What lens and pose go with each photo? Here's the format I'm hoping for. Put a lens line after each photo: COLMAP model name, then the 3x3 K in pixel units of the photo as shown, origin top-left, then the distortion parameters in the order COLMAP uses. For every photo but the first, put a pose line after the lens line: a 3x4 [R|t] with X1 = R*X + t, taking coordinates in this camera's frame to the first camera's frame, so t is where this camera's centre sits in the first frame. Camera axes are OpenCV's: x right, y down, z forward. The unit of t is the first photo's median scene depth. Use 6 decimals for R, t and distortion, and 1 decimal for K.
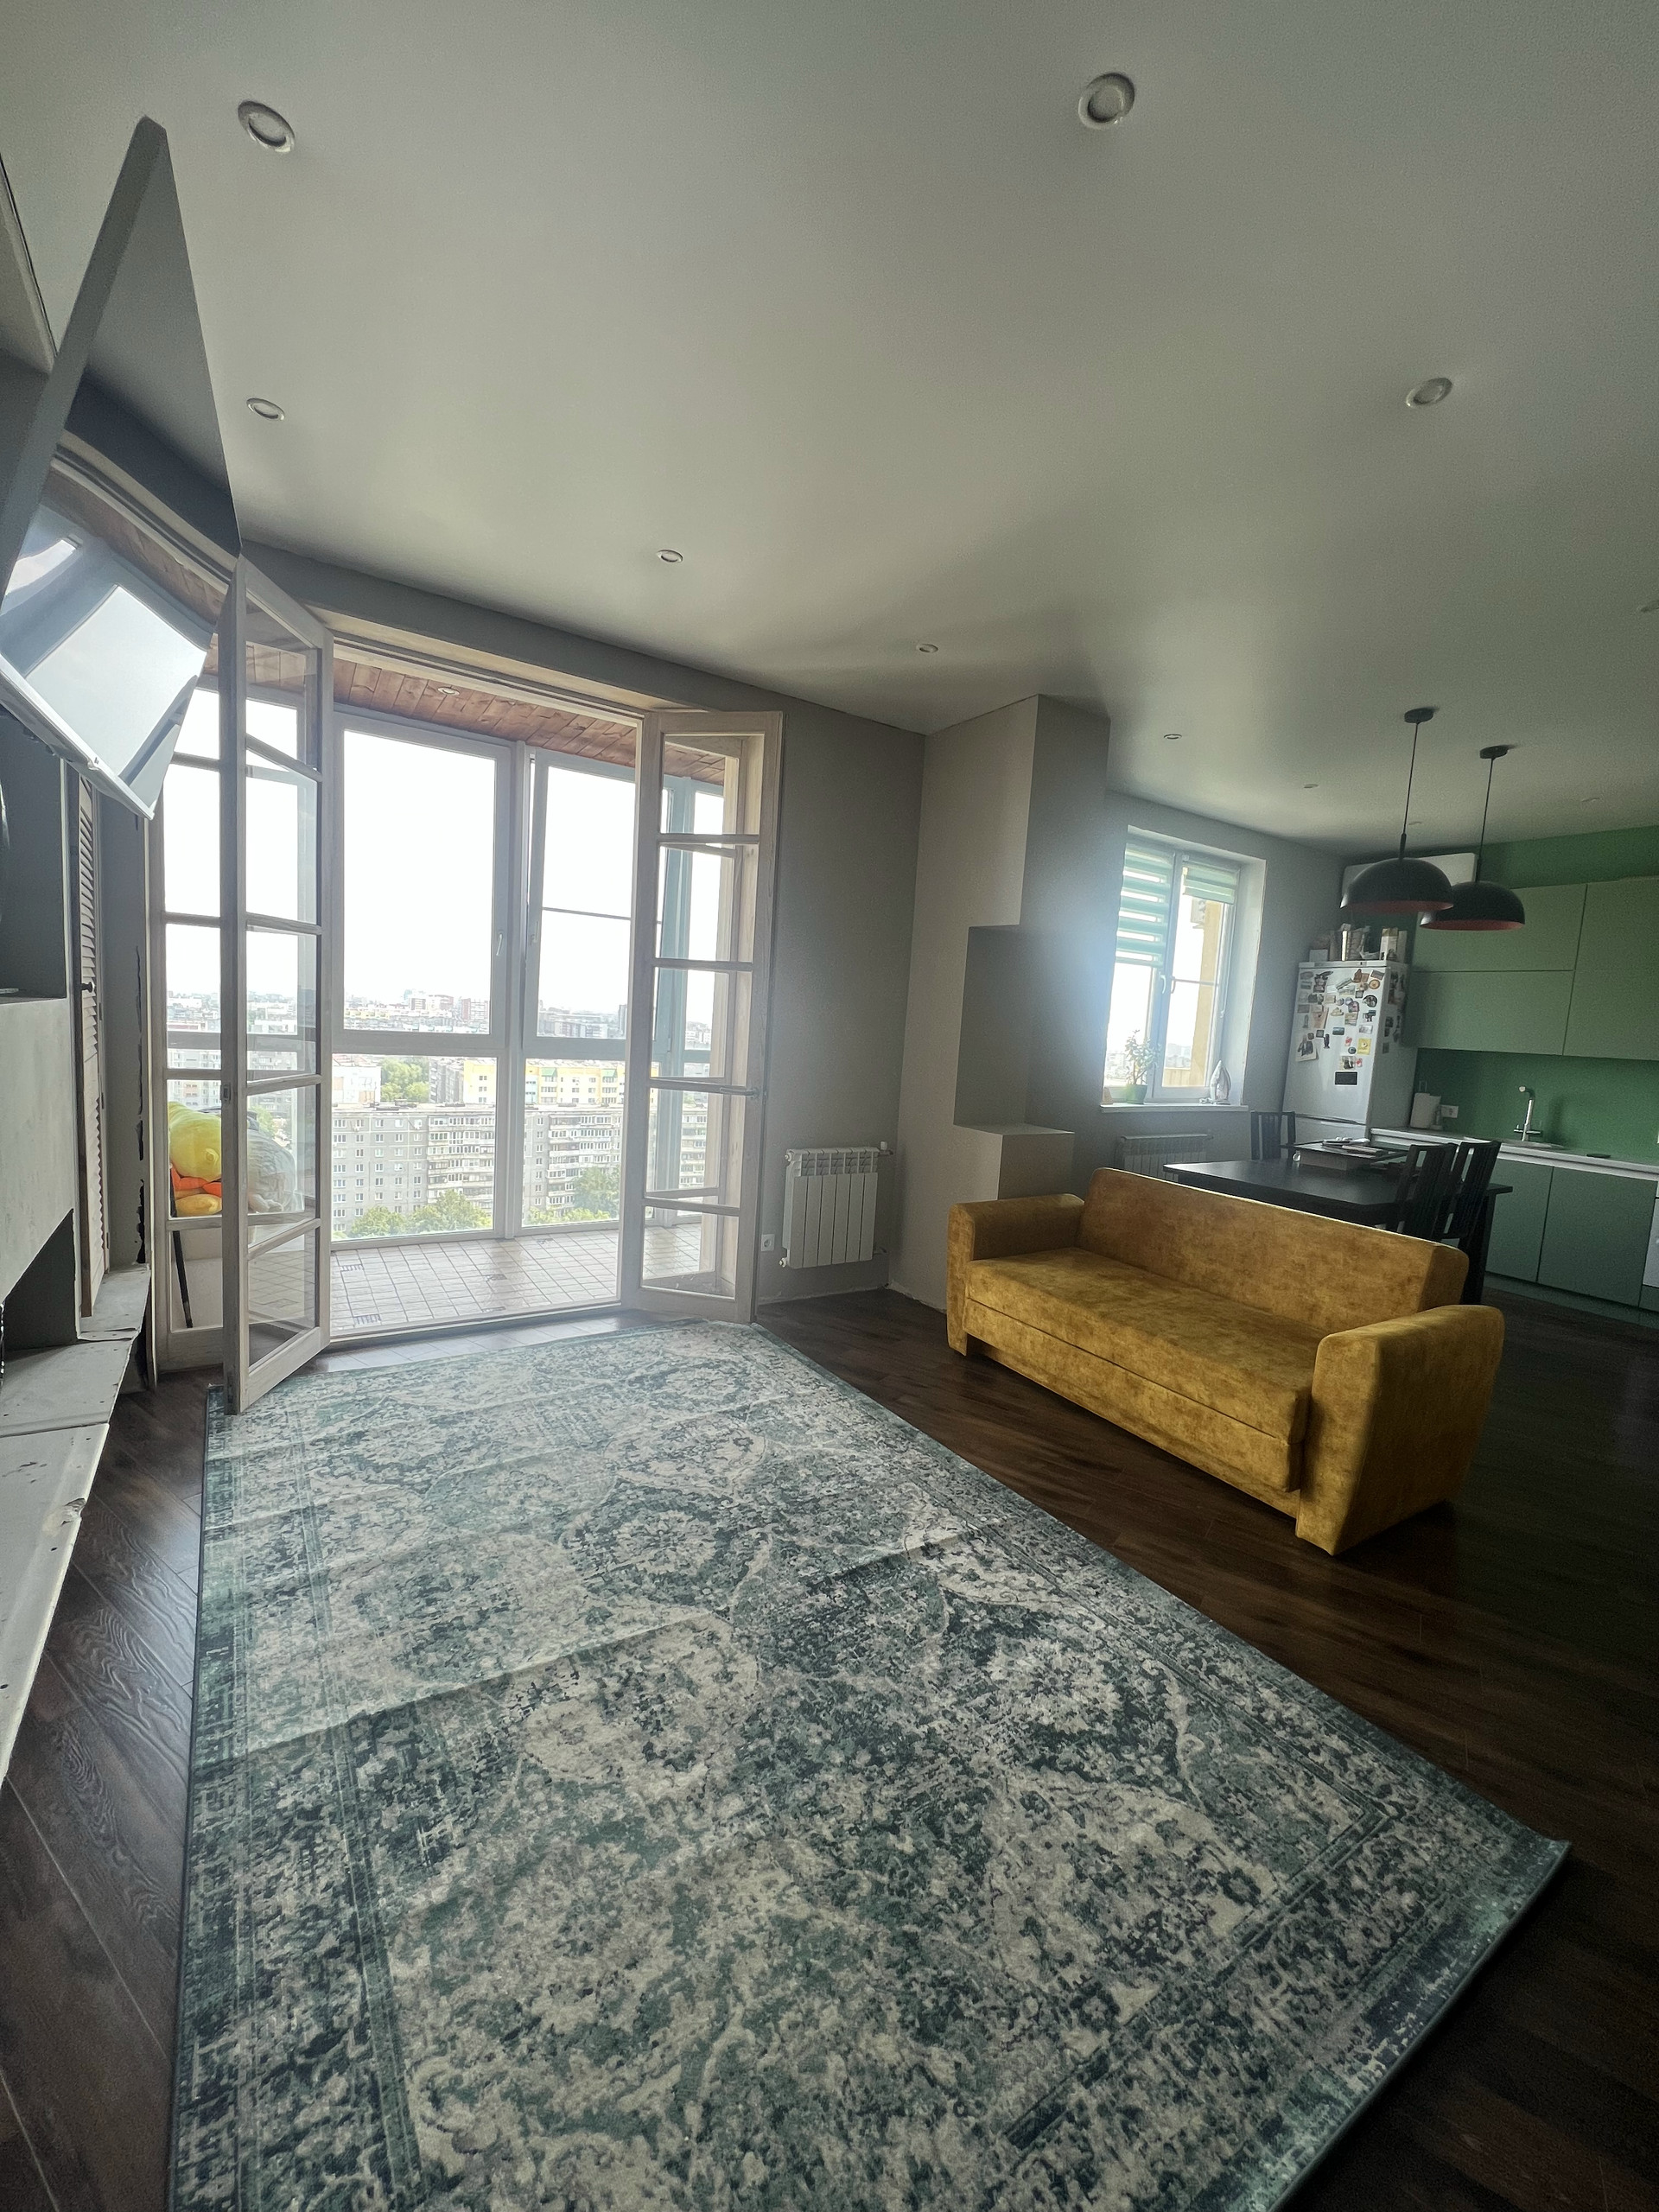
lens RADIAL K [[888.9, 0, 826.1], [0, 888.9, 1106.4], [0, 0, 1]] dist [-0.001127, 0.001444]
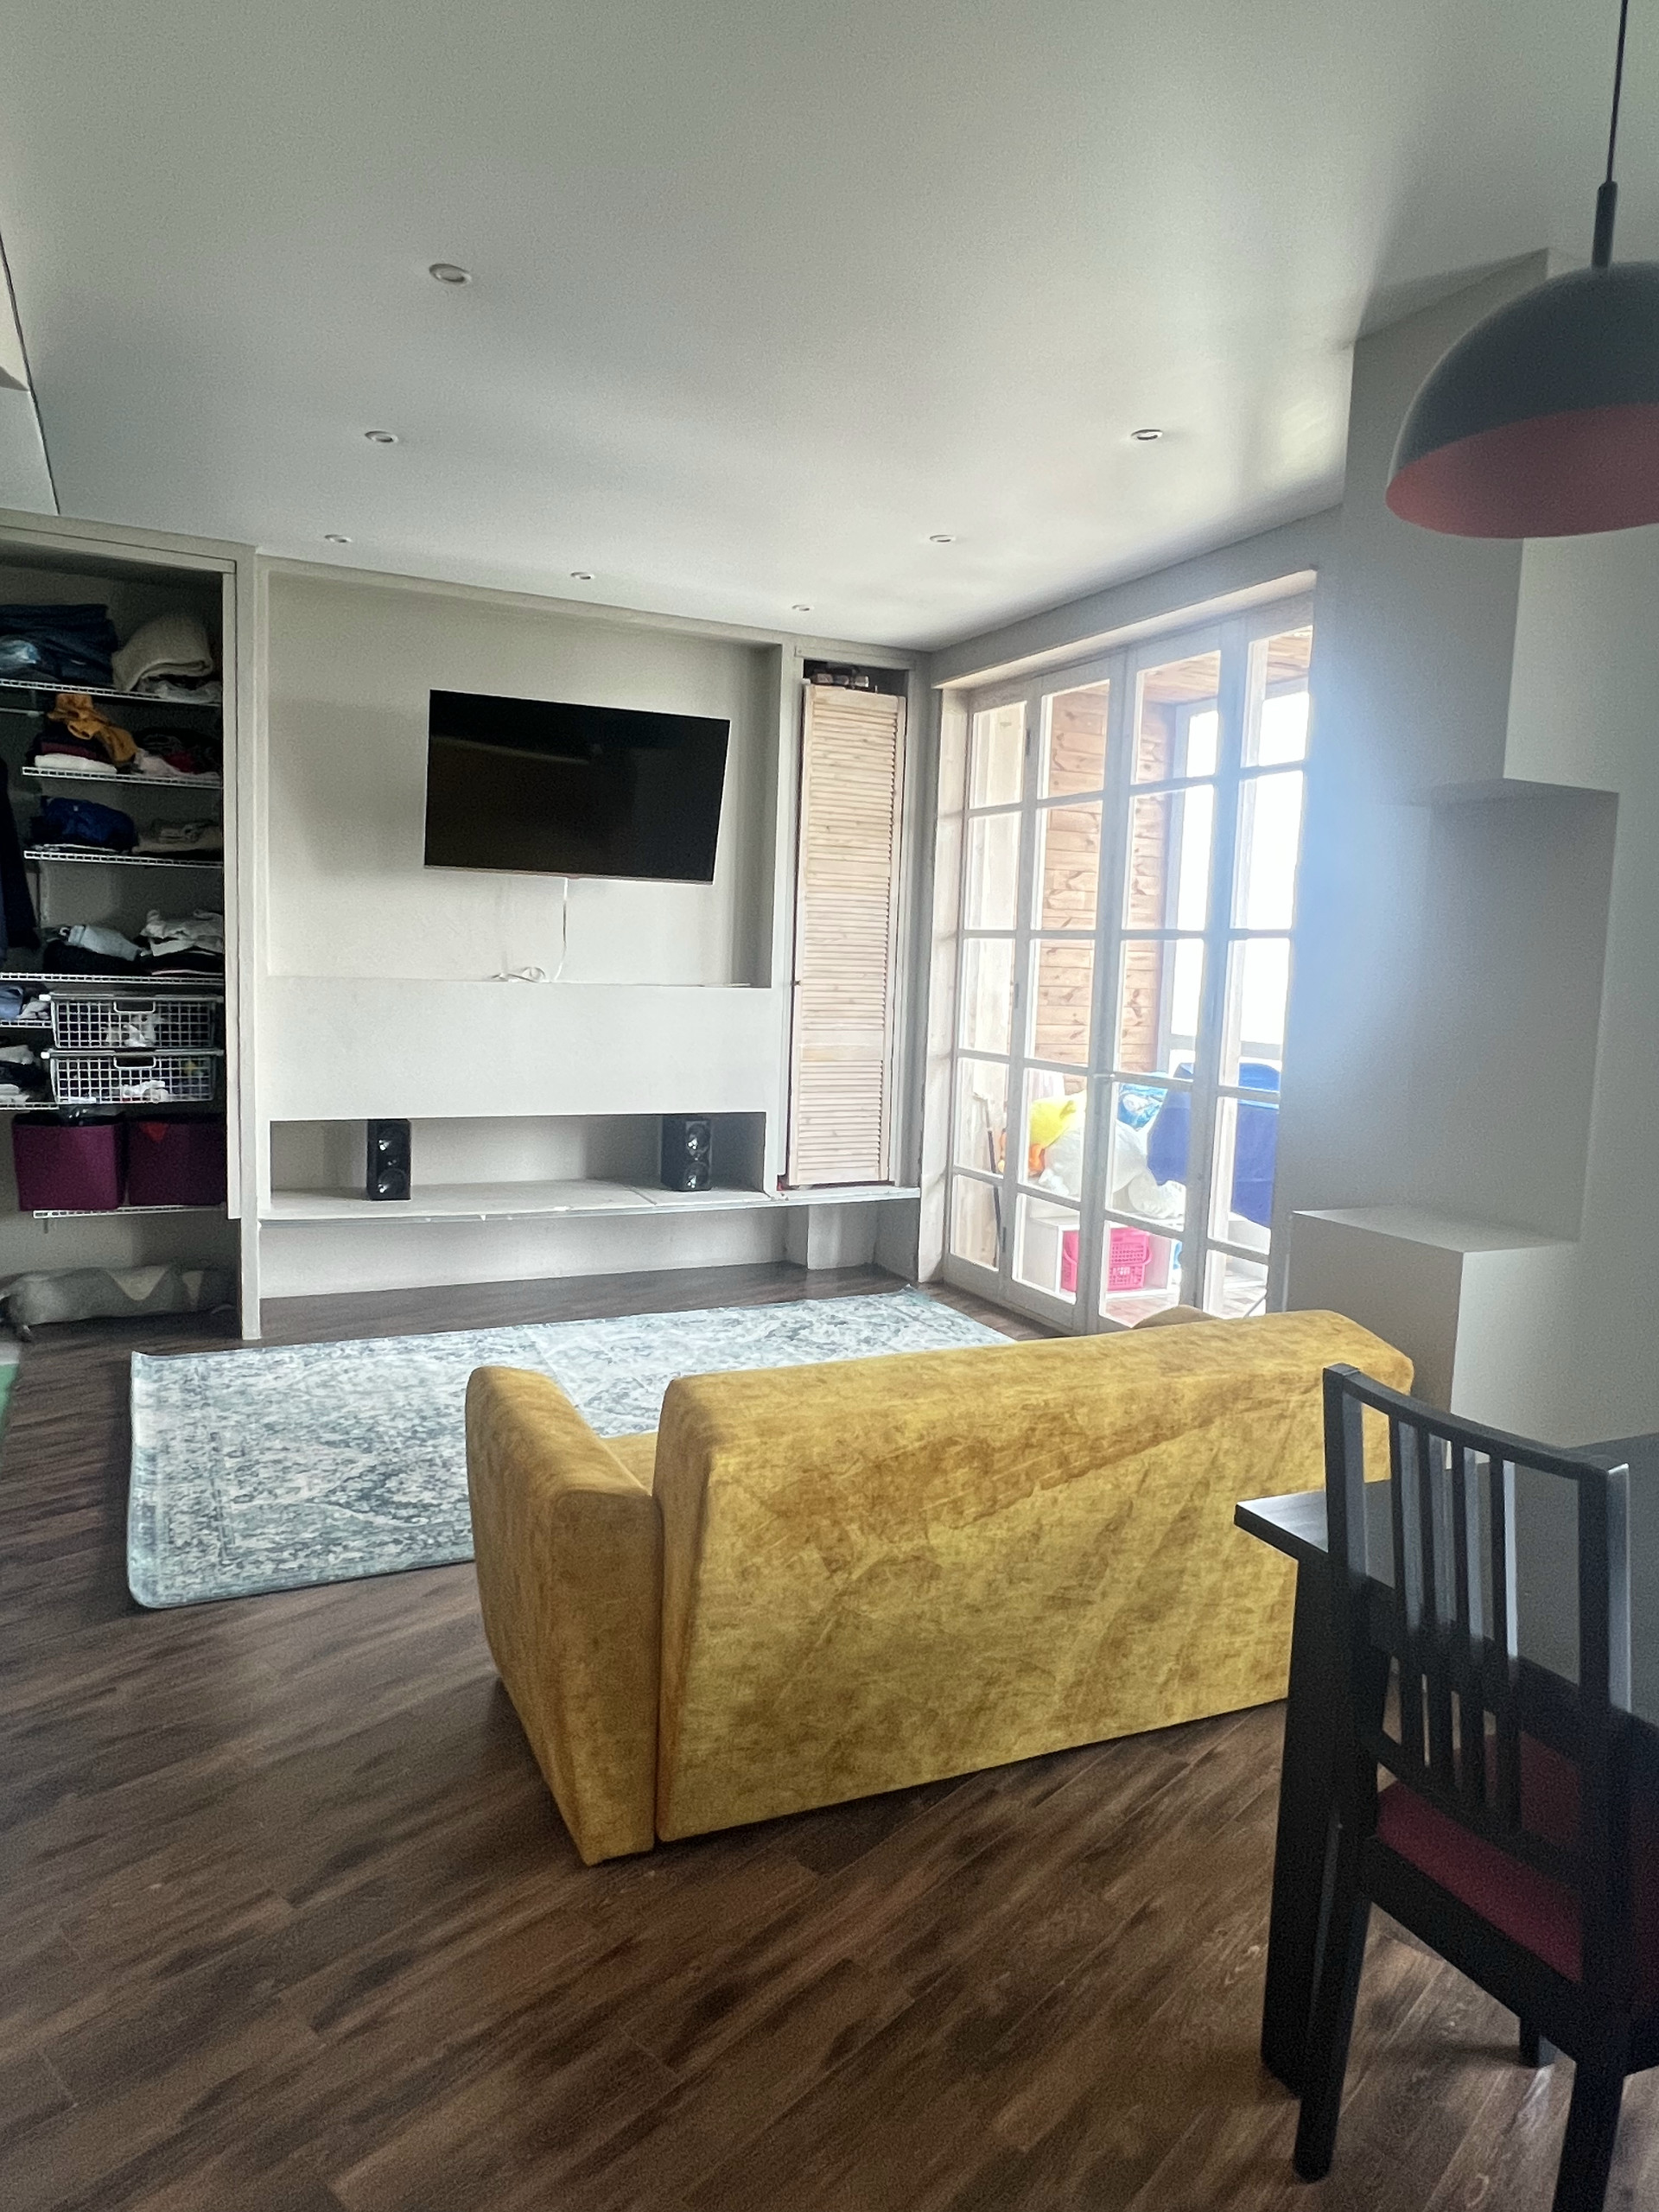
lens RADIAL K [[1354.7, 0, 829.5], [0, 1354.7, 1106.0], [0, 0, 1]] dist [0.000380, 0.000581]
pose [[-0.113082, 0.039766, -0.992790, 2.542466], [-0.145412, 0.987778, 0.056128, -0.099461], [0.982888, 0.150711, -0.105917, 2.034127]]
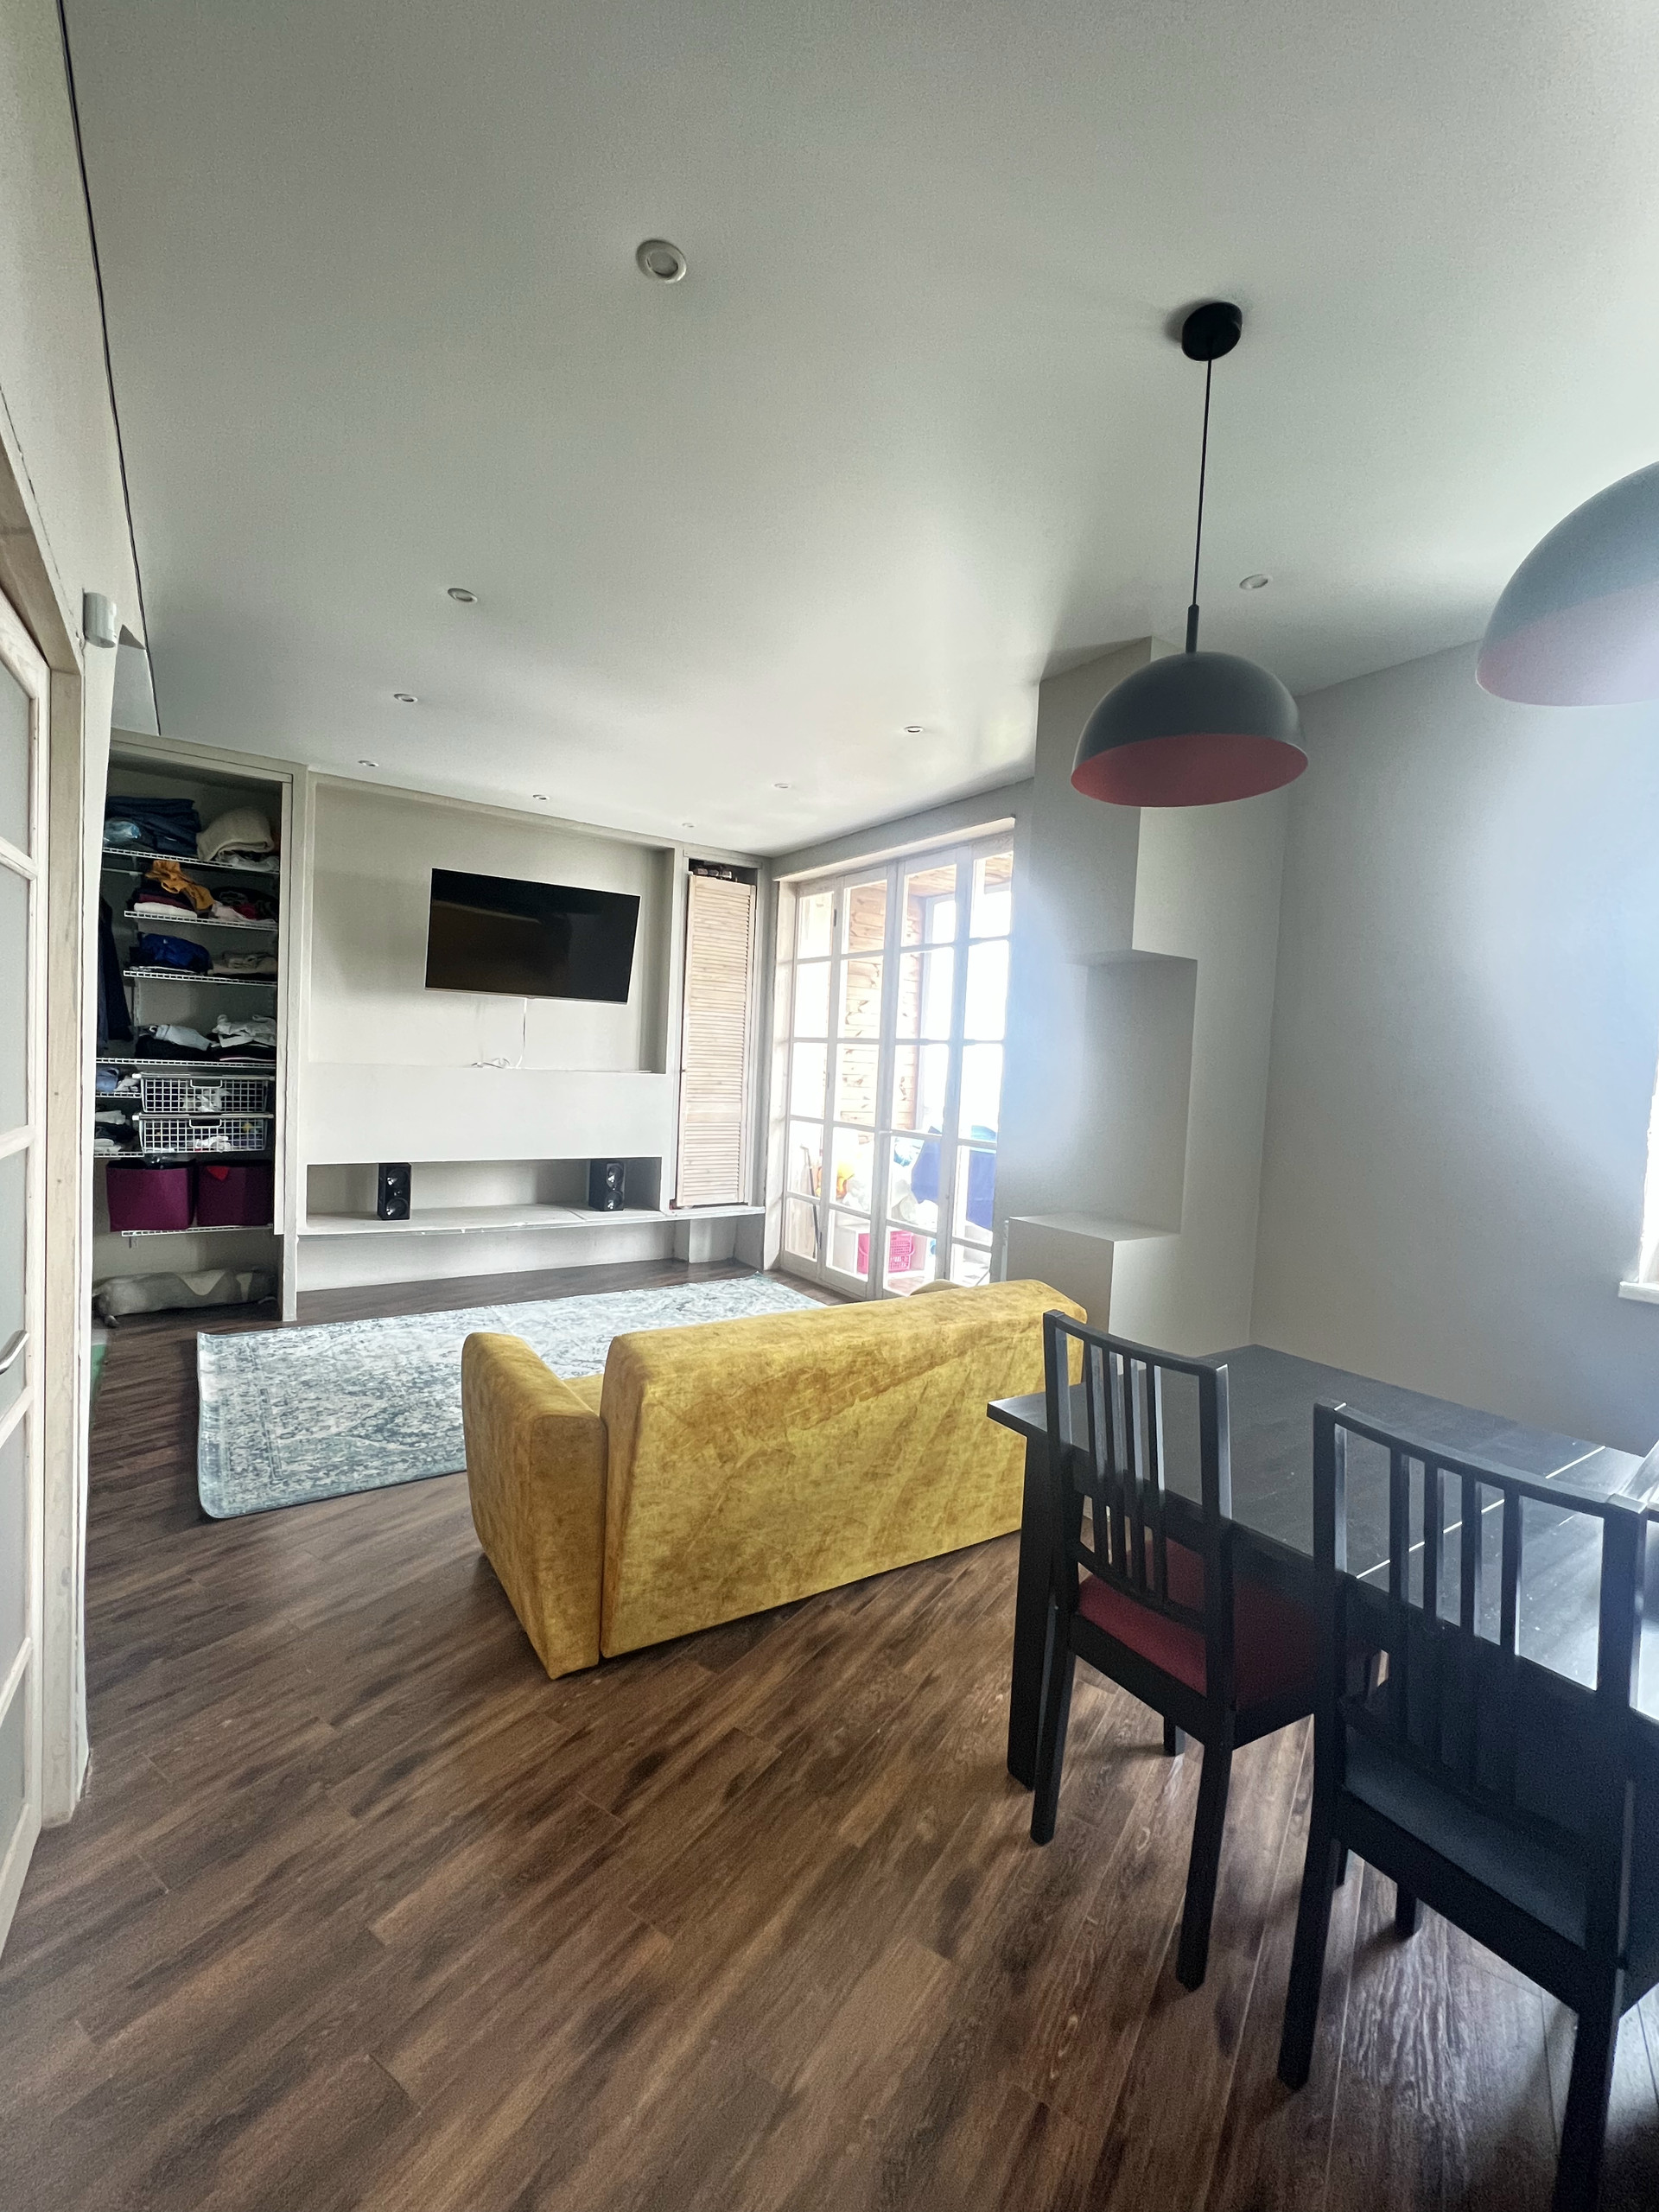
lens RADIAL K [[898.4, 0, 824.2], [0, 898.4, 1111.4], [0, 0, 1]] dist [0.000331, 0.000172]
pose [[0.029341, -0.007093, -0.999544, 2.565019], [-0.147860, 0.988943, -0.011358, -0.089451], [0.988573, 0.148126, 0.027968, 1.996578]]
